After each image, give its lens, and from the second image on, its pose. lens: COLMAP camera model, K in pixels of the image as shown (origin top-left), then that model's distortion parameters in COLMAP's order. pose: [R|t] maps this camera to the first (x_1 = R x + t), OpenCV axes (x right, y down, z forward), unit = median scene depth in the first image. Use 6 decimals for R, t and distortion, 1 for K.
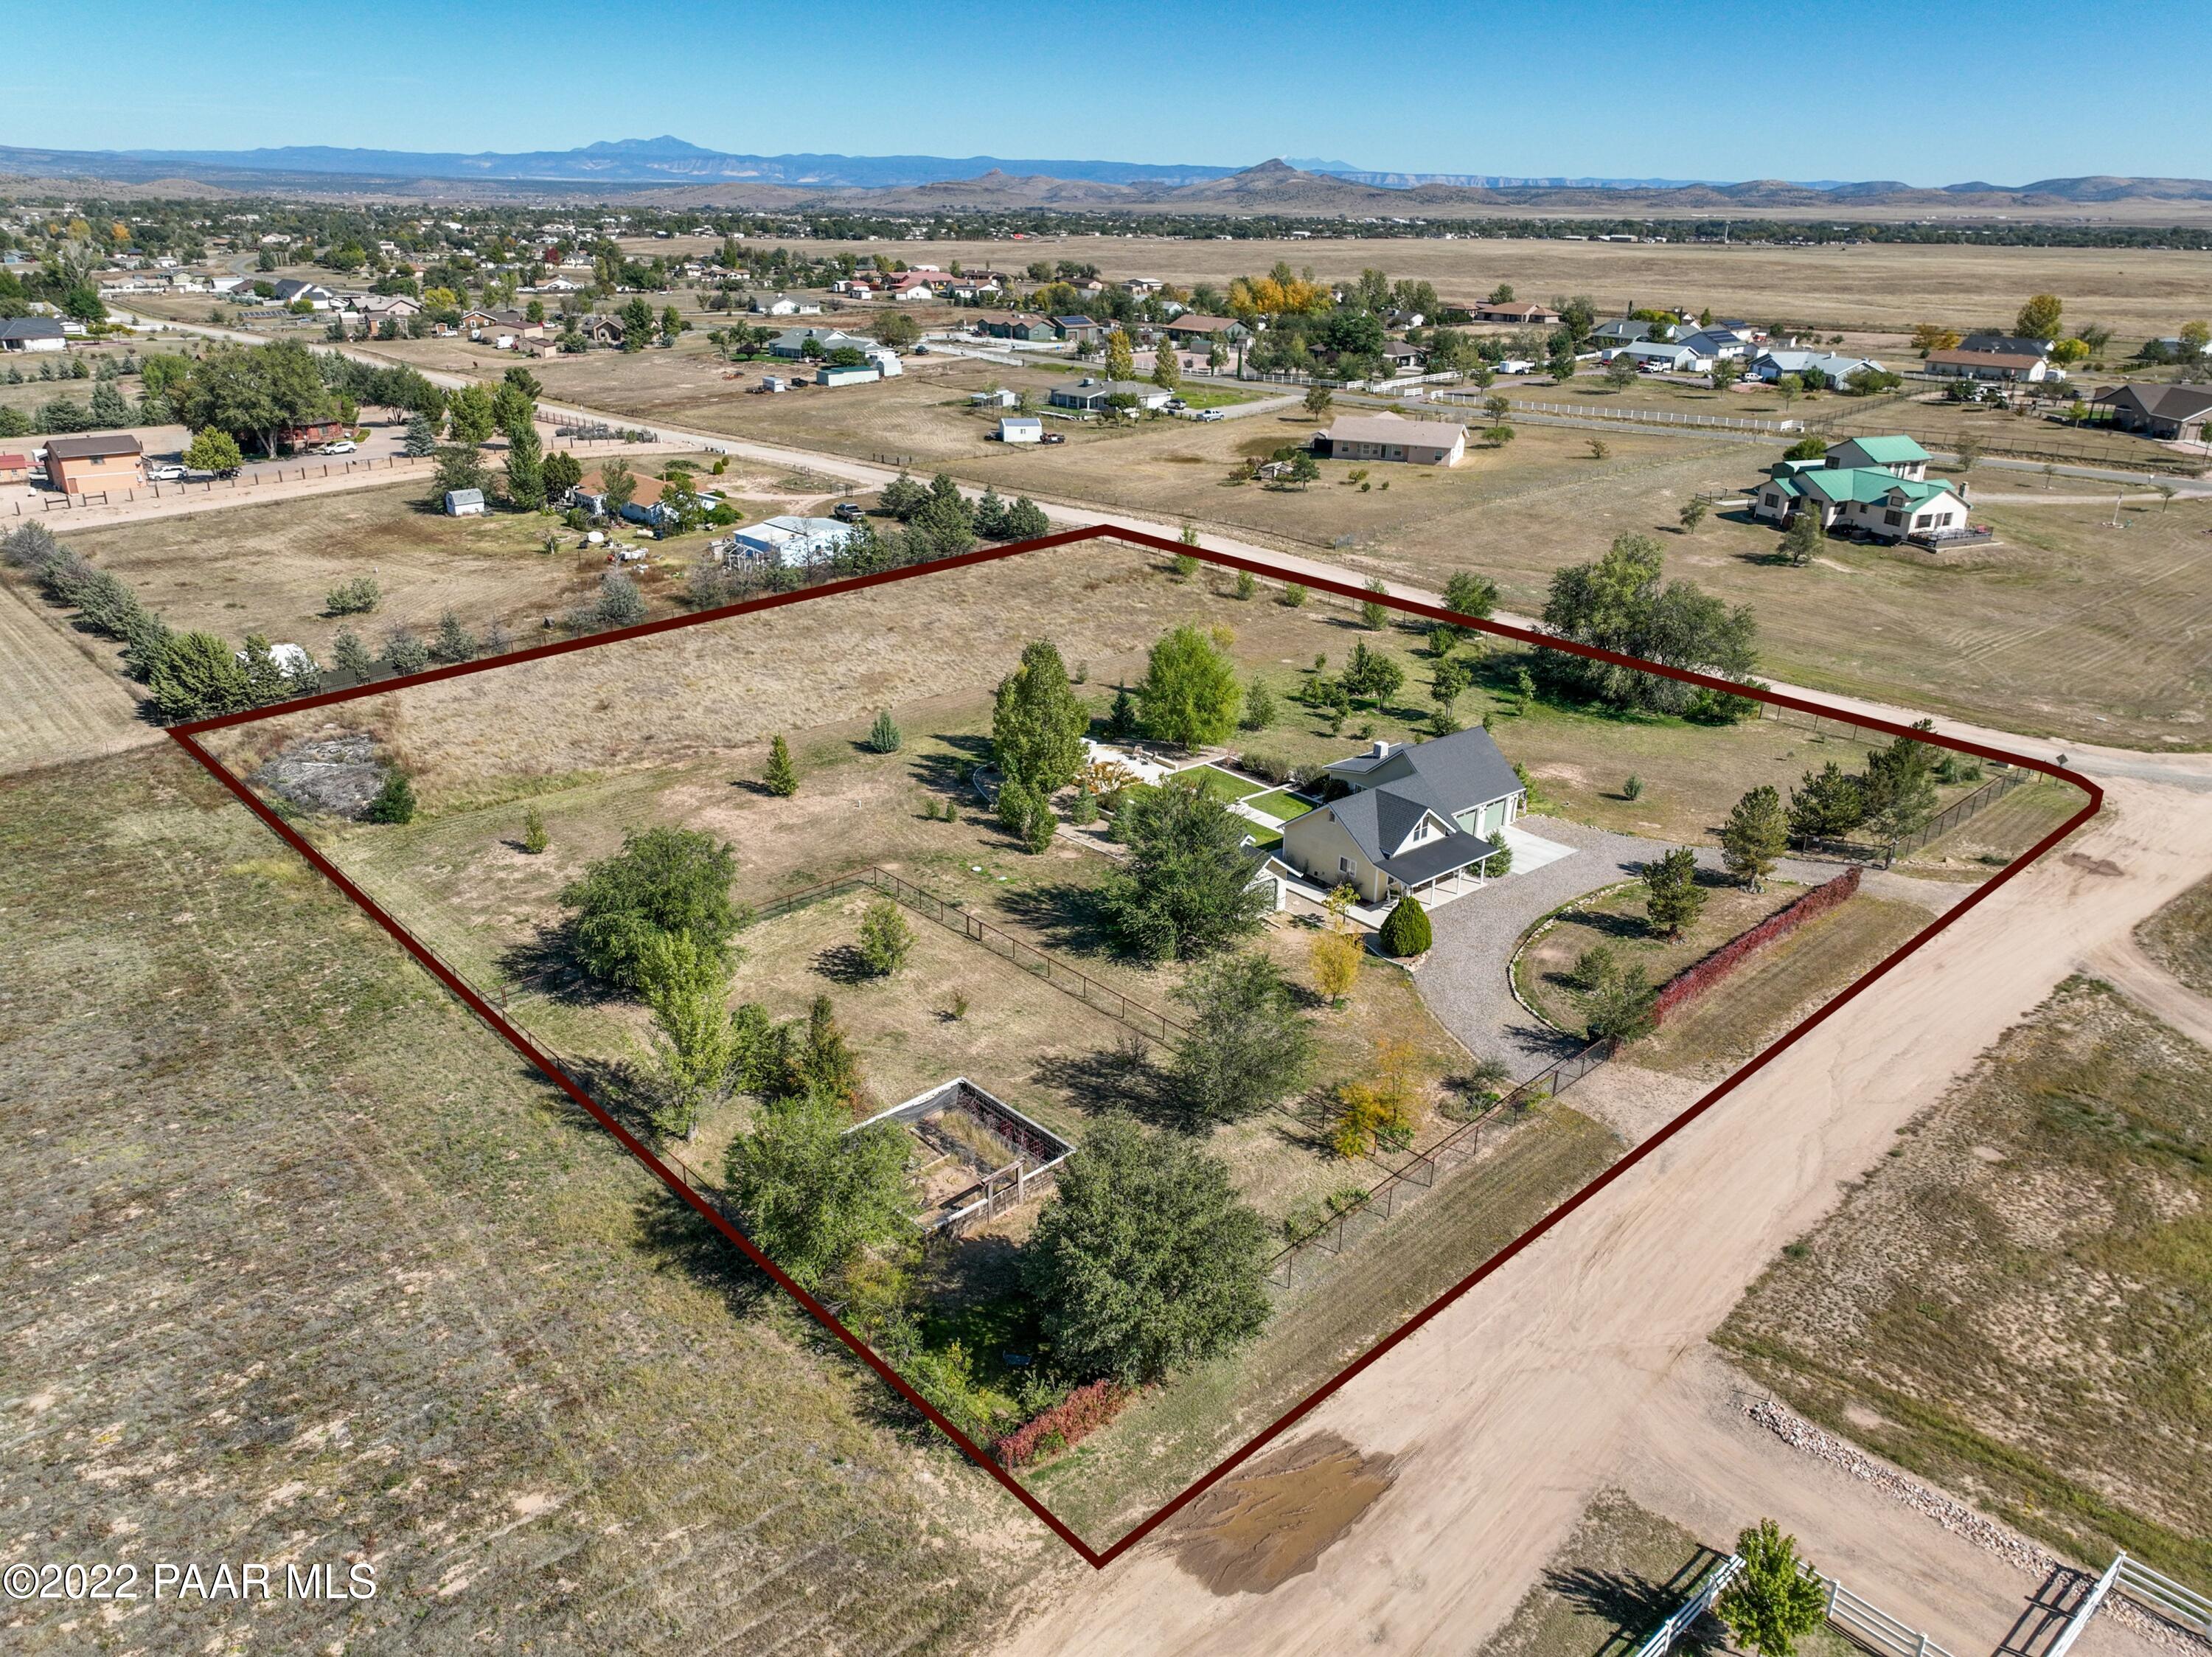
lens RADIAL K [[1548.0, 0, 1100.8], [0, 1548.0, 826.7], [0, 0, 1]] dist [0.000202, 0.017755]
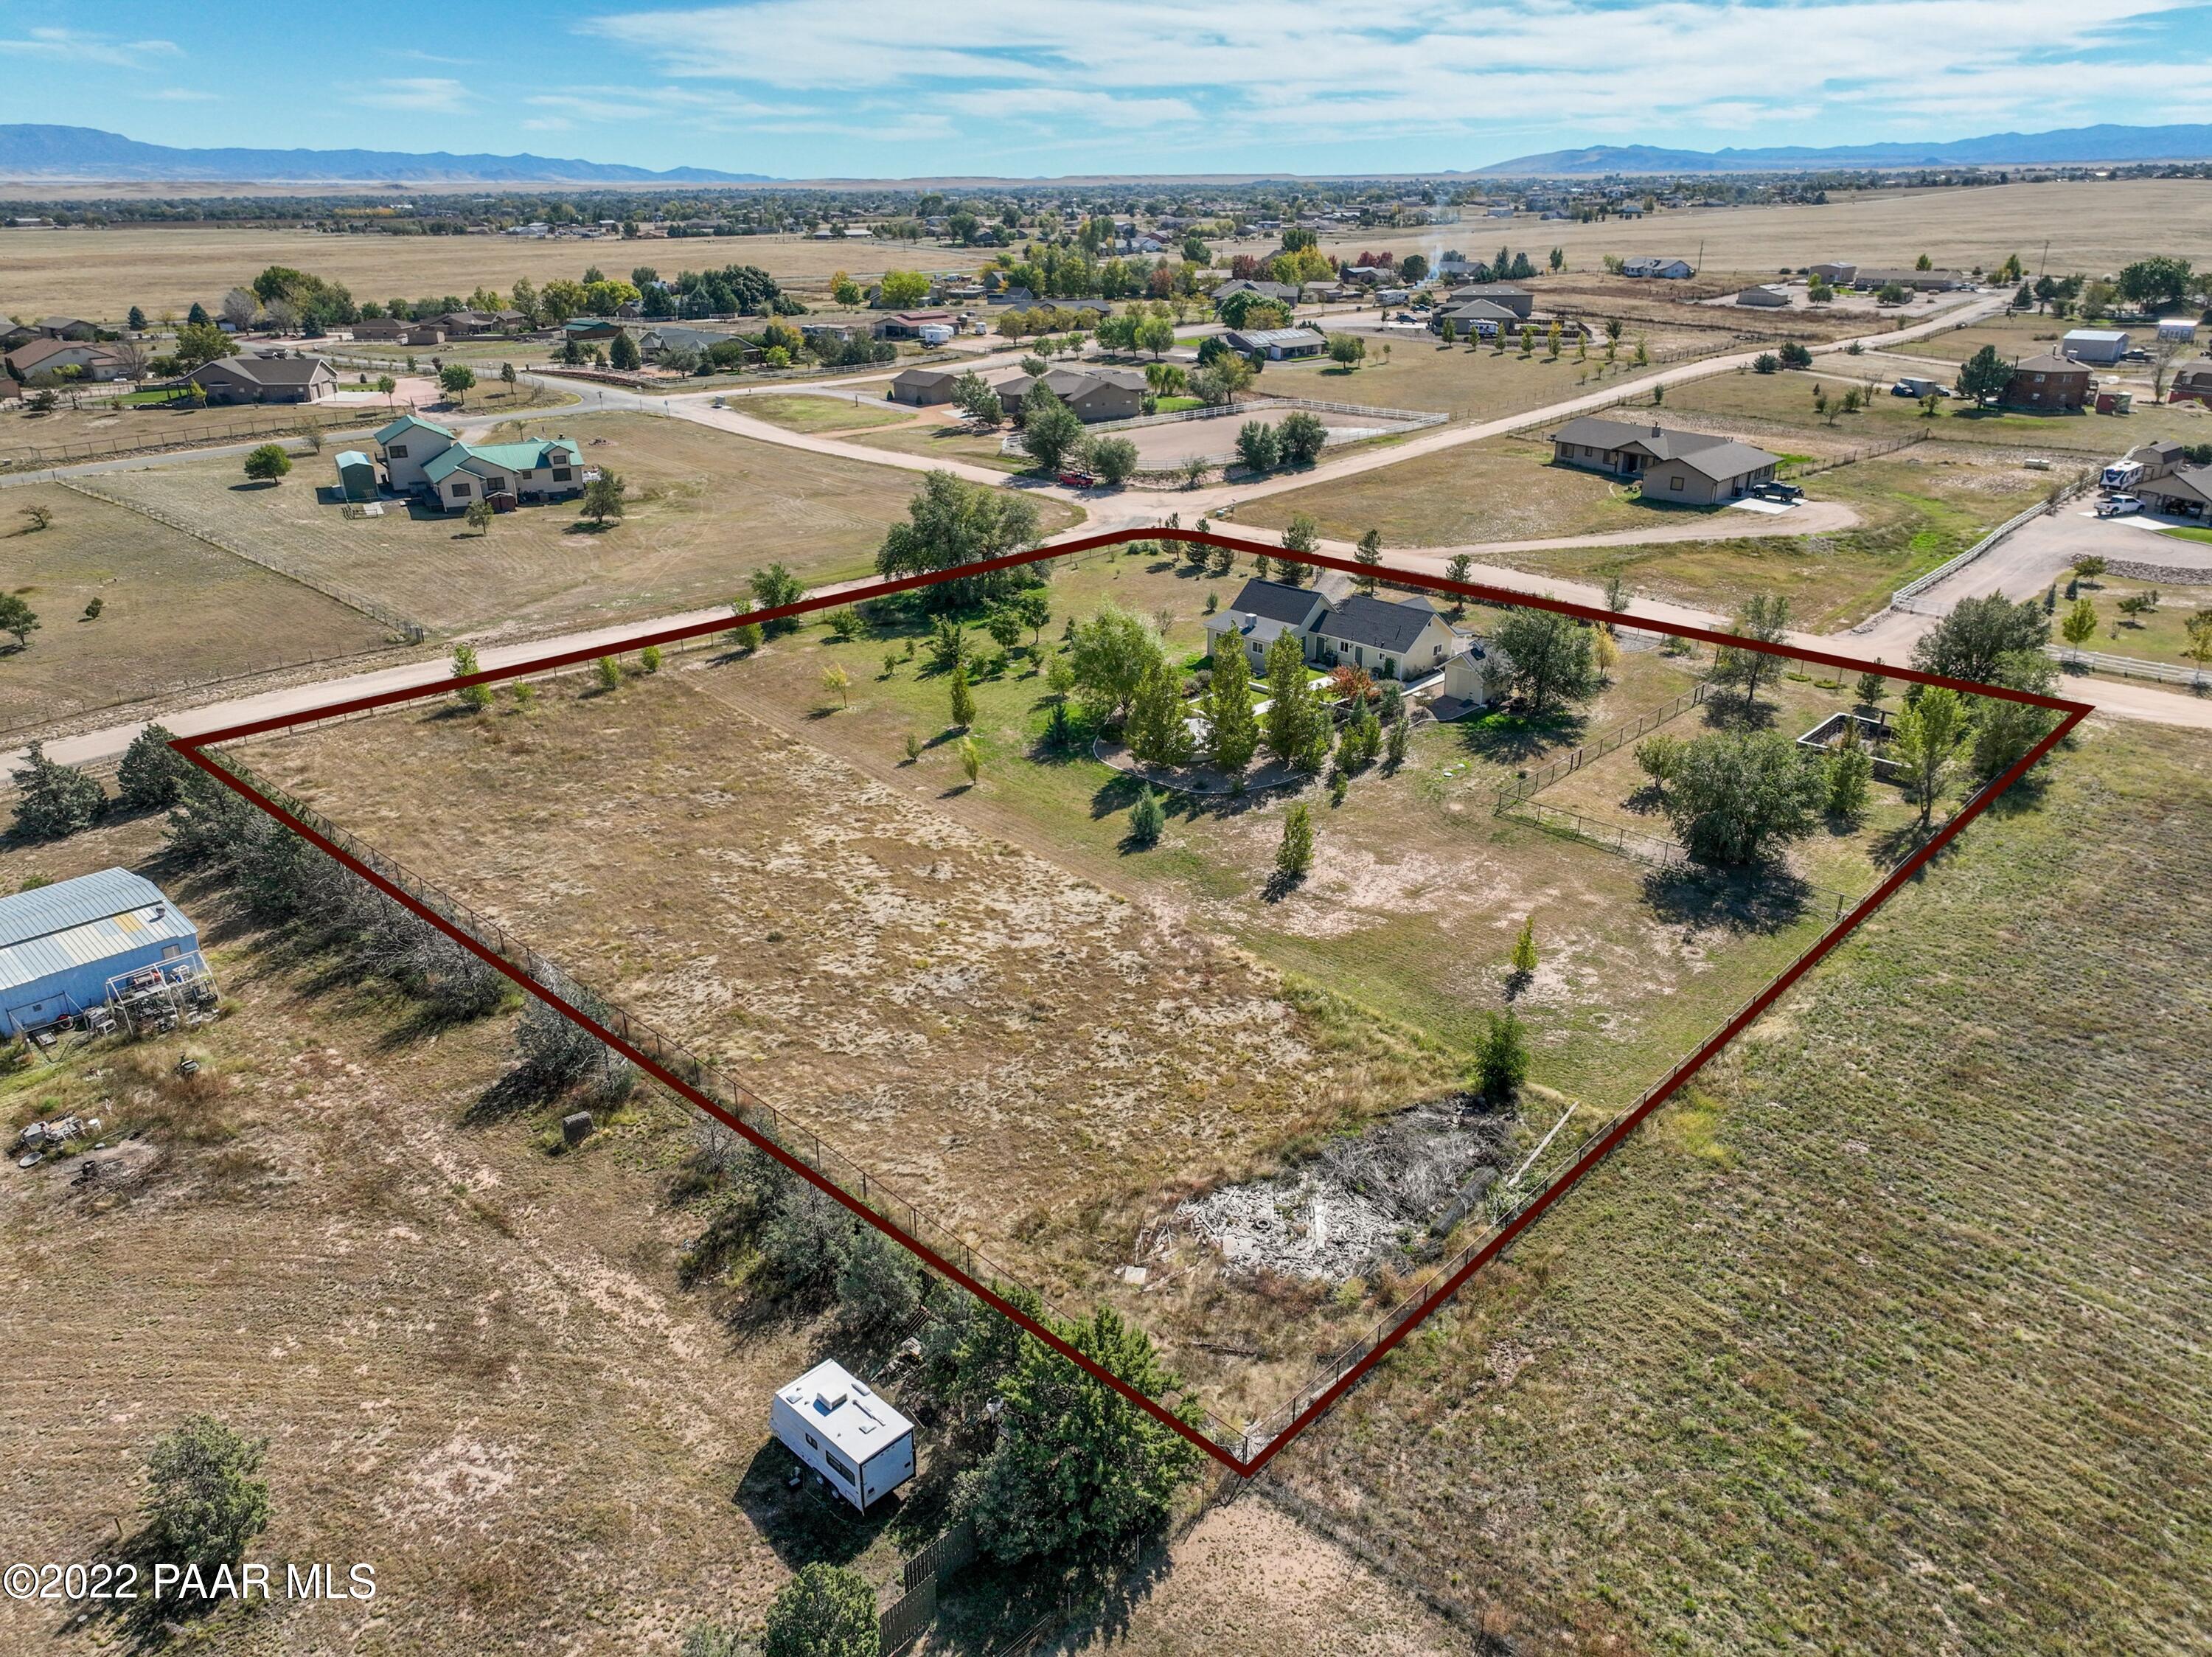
lens RADIAL K [[1548.0, 0, 1105.6], [0, 1548.0, 834.0], [0, 0, 1]] dist [0.000202, 0.017755]
pose [[-0.074439, -0.402512, 0.912383, -1.082331], [0.384242, 0.832700, 0.398708, -0.472736], [-0.920226, 0.380256, 0.092676, 1.086874]]
